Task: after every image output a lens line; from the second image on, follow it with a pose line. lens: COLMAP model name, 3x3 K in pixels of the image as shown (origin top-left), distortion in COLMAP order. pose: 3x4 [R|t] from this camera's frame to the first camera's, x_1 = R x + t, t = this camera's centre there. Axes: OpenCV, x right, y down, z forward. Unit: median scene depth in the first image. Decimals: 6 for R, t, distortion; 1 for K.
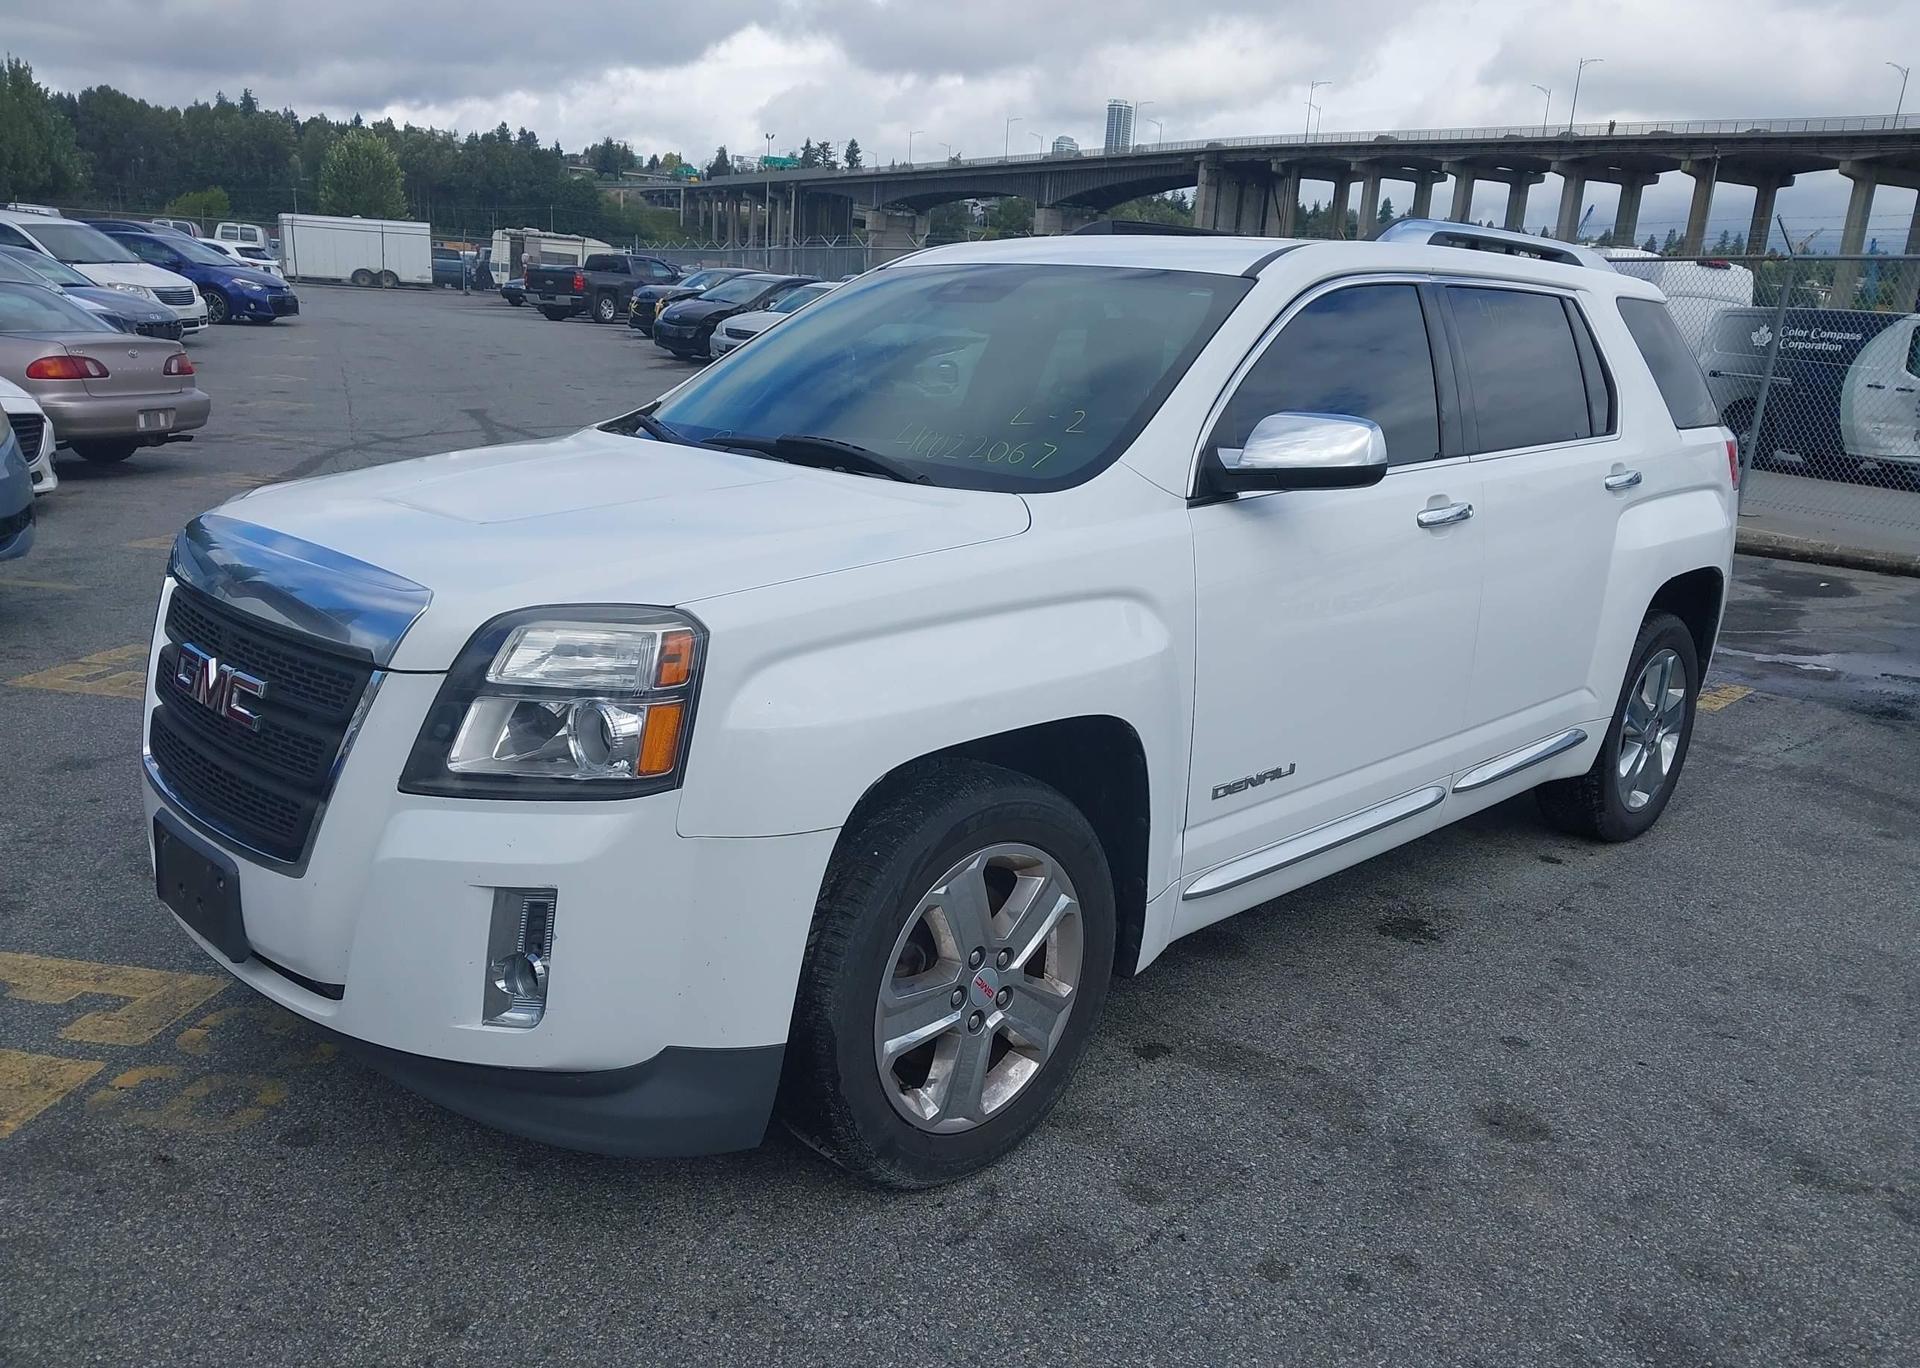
lens RADIAL K [[1526.8, 0, 960.0], [0, 1526.8, 684.0], [0, 0, 1]] dist [0.018967, -0.012529]
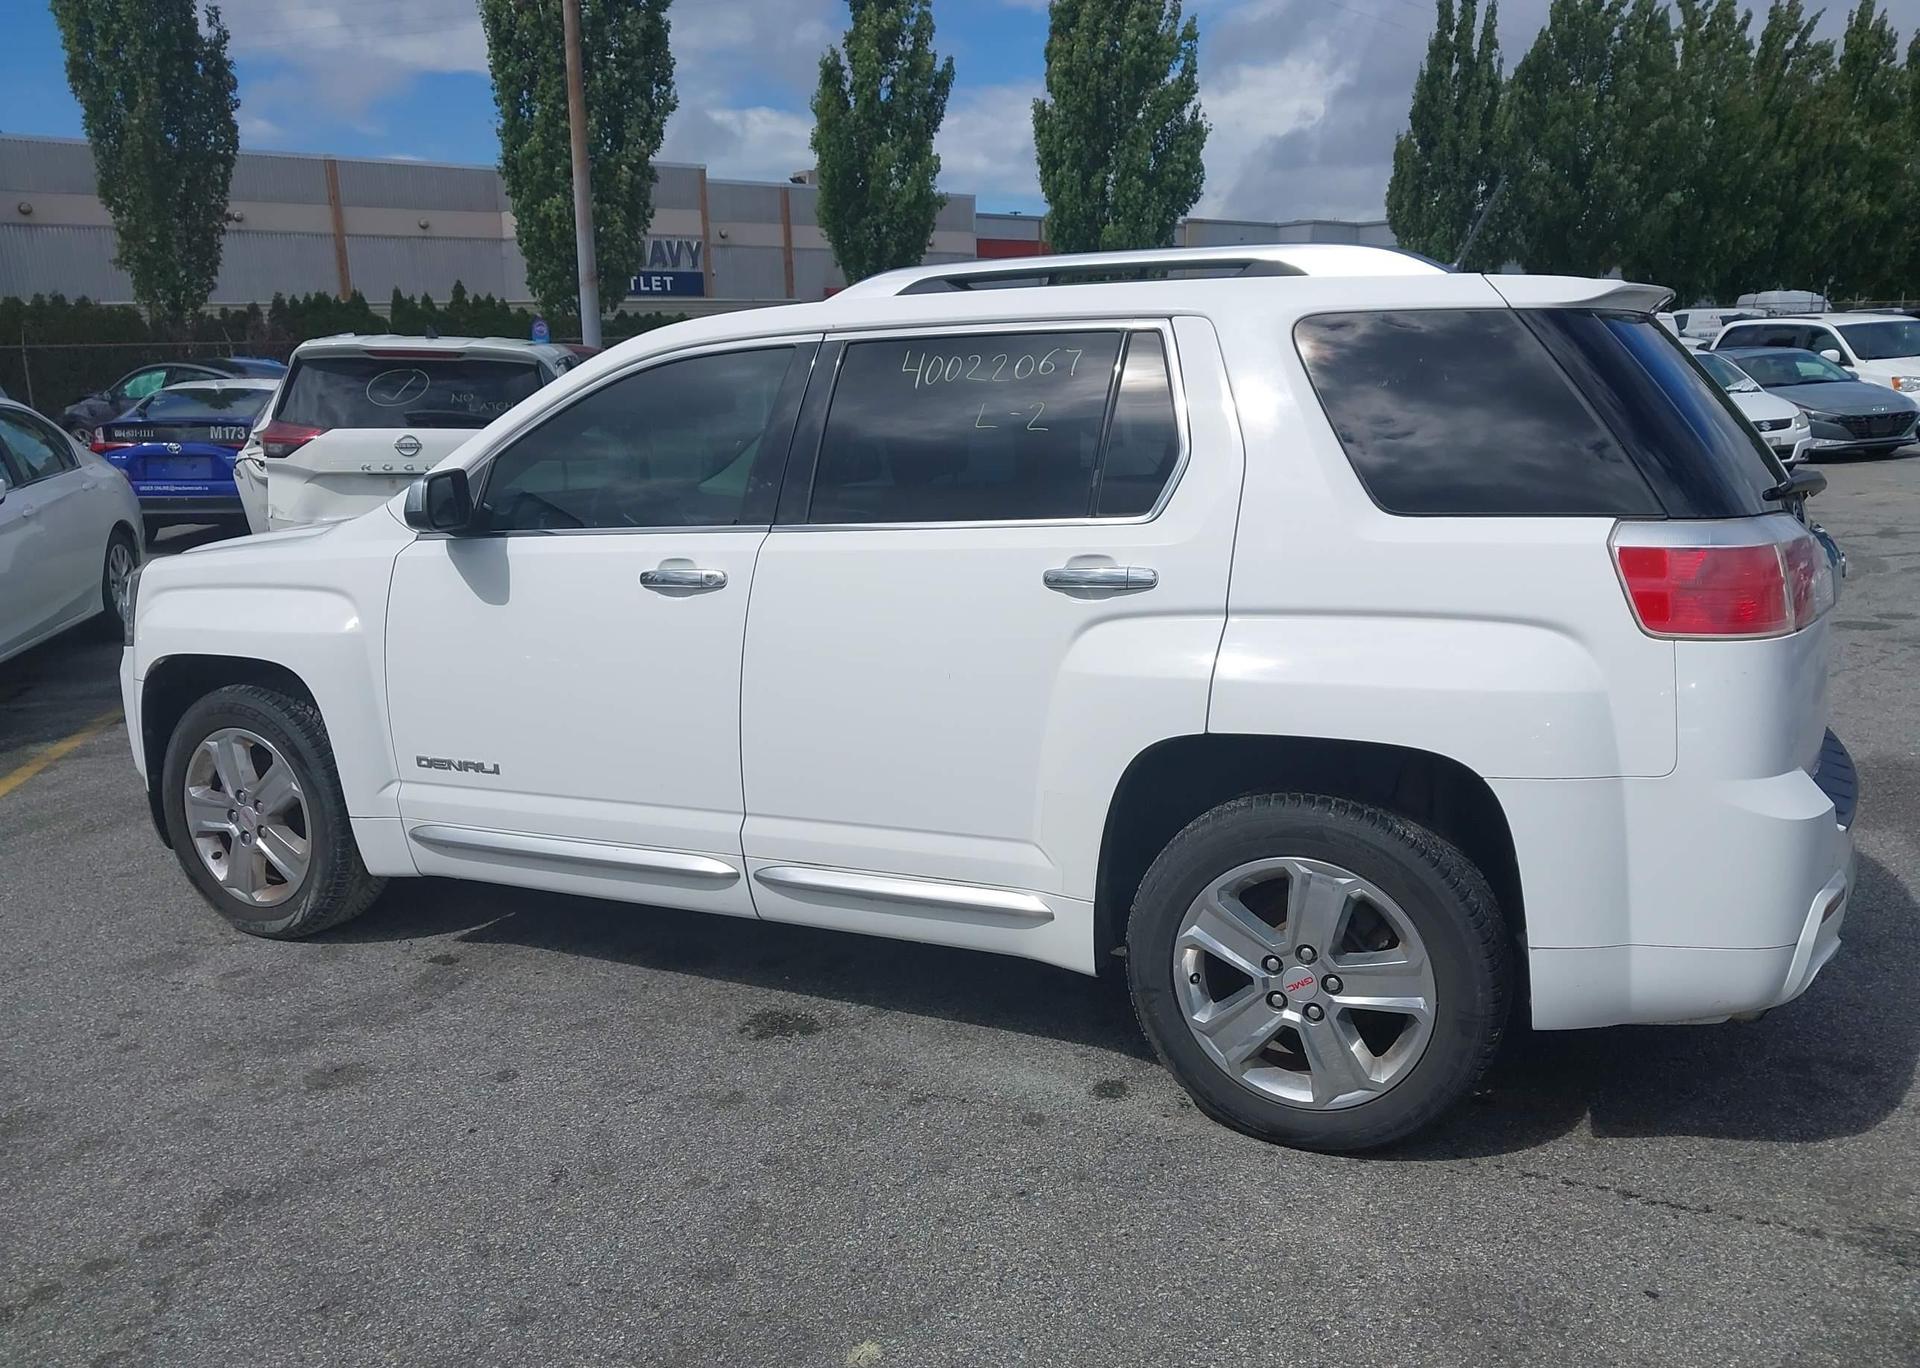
lens RADIAL K [[1525.3, 0, 960.0], [0, 1525.3, 684.0], [0, 0, 1]] dist [0.002459, -0.014109]
pose [[0.319382, 0.128749, -0.938839, 1.480999], [-0.185909, 0.979988, 0.071147, -0.166326], [0.929211, 0.151816, 0.336926, 0.950022]]
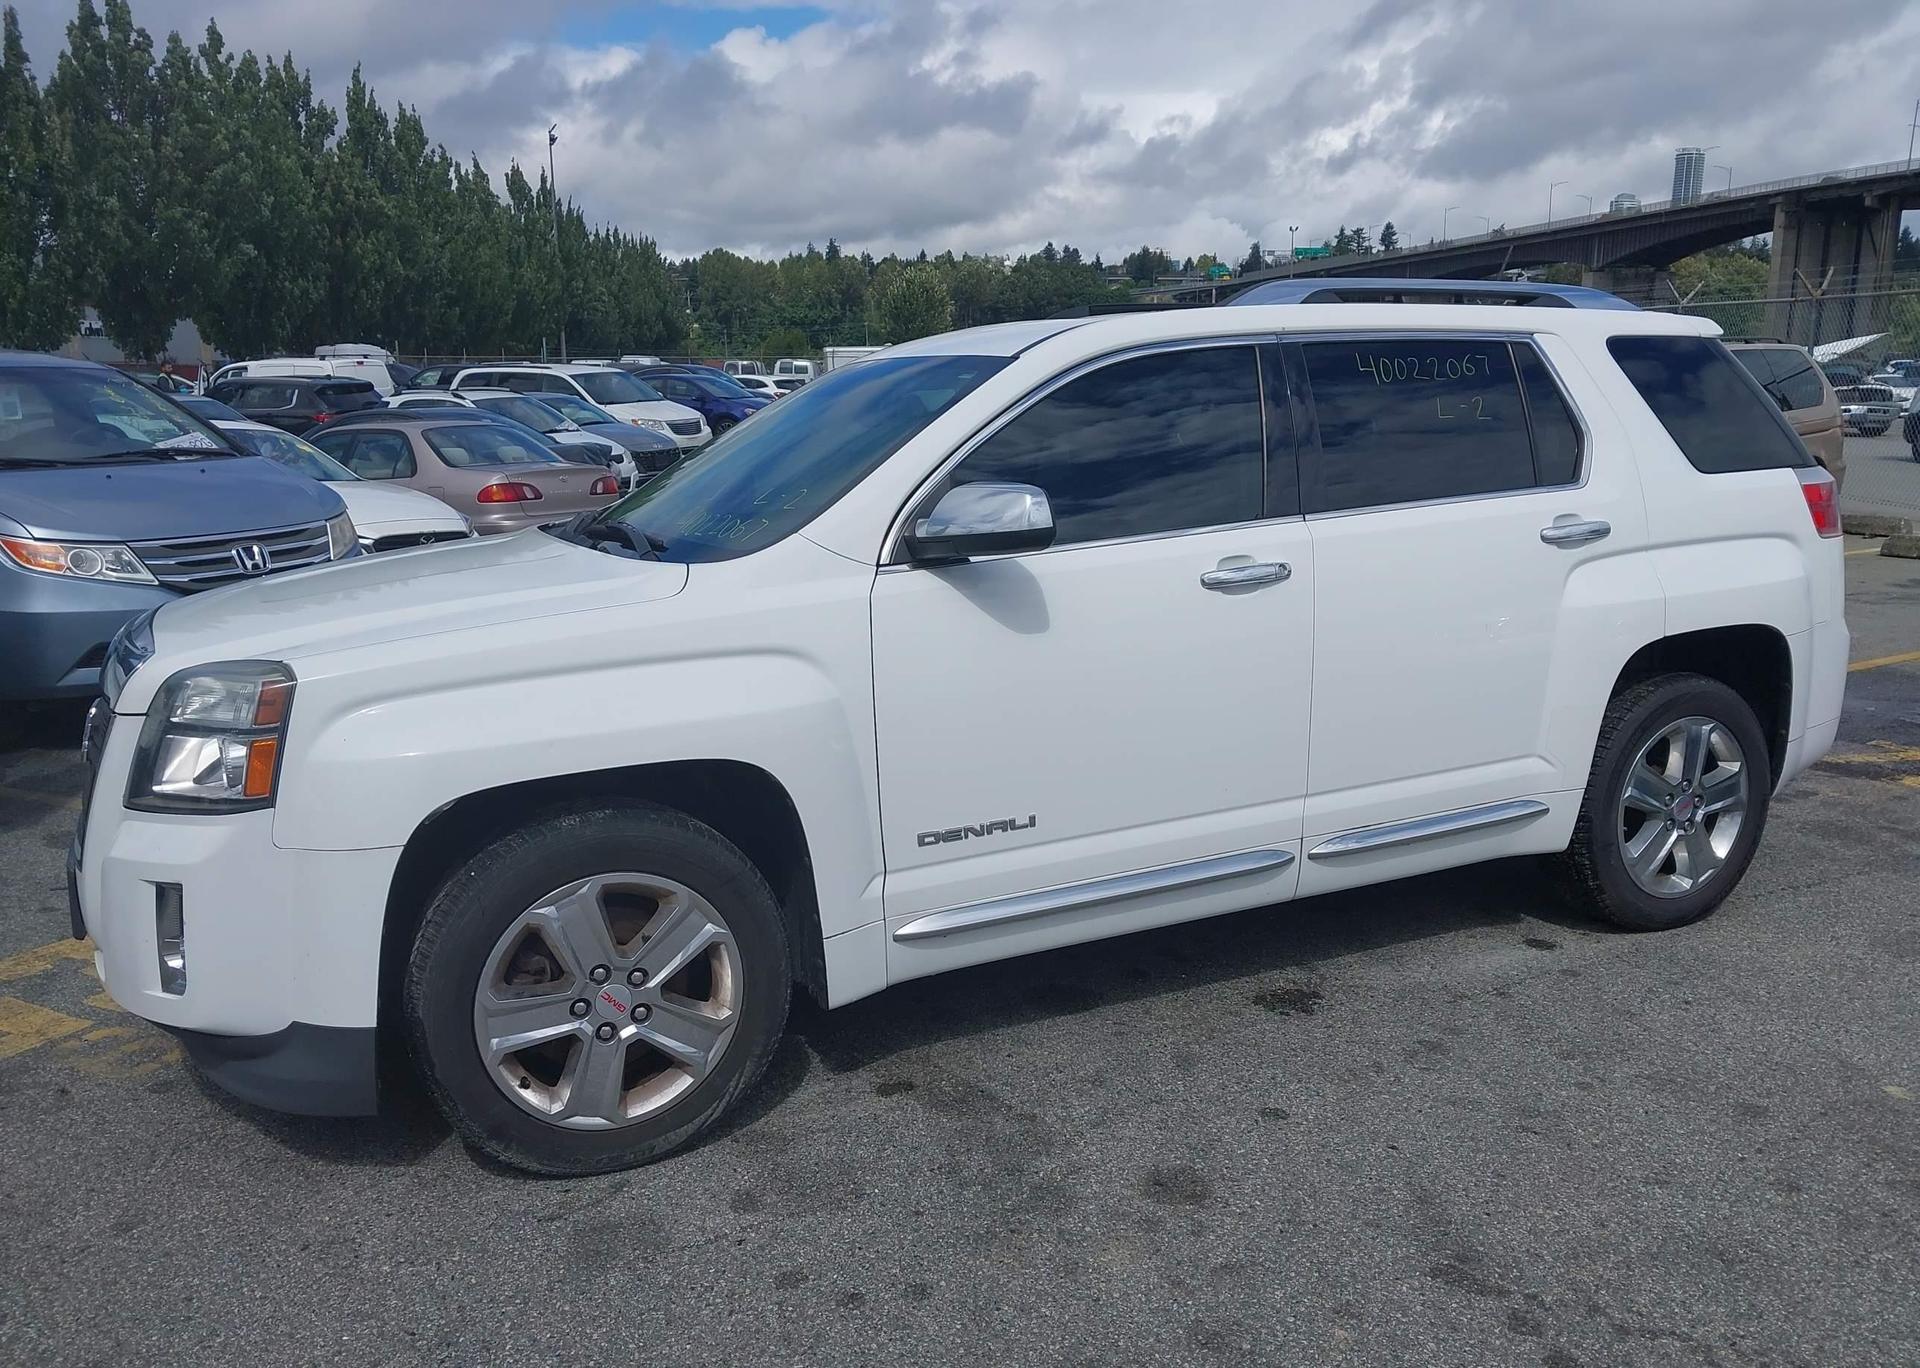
lens RADIAL K [[1539.0, 0, 969.0], [0, 1539.0, 650.6], [0, 0, 1]] dist [0.011250, -0.000457]
pose [[0.942227, -0.014854, -0.334645, 0.539961], [-0.012236, 0.996824, -0.078696, 0.023312], [0.334751, 0.078245, 0.939053, 0.001468]]
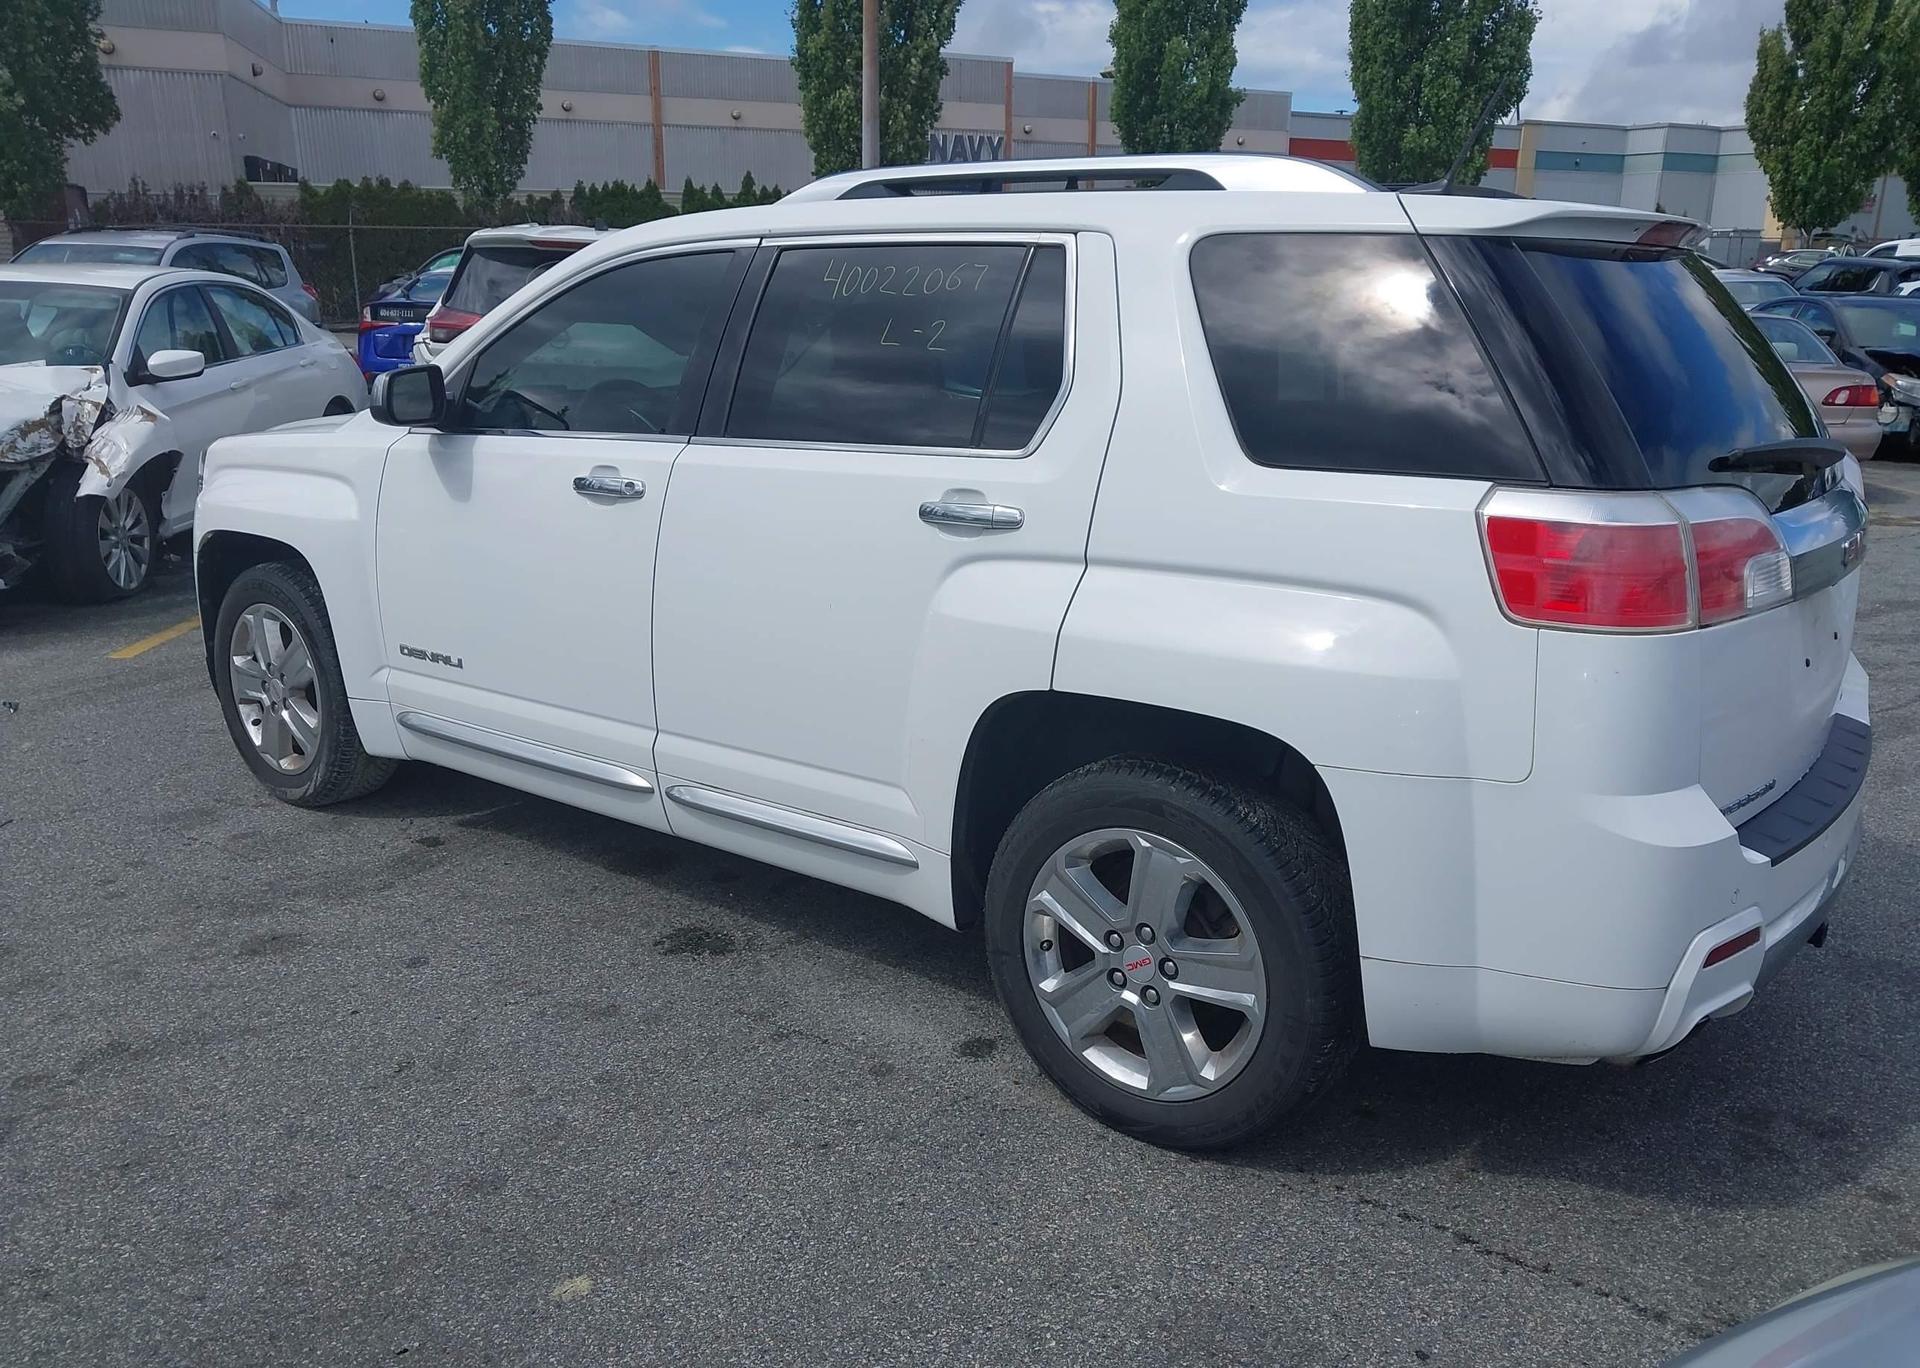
lens RADIAL K [[1529.1, 0, 971.7], [0, 1529.1, 674.6], [0, 0, 1]] dist [-0.001851, -0.008020]
pose [[0.130578, 0.198243, -0.971416, 1.492685], [-0.236662, 0.957713, 0.163634, -0.237644], [0.962777, 0.208530, 0.171973, 1.216543]]
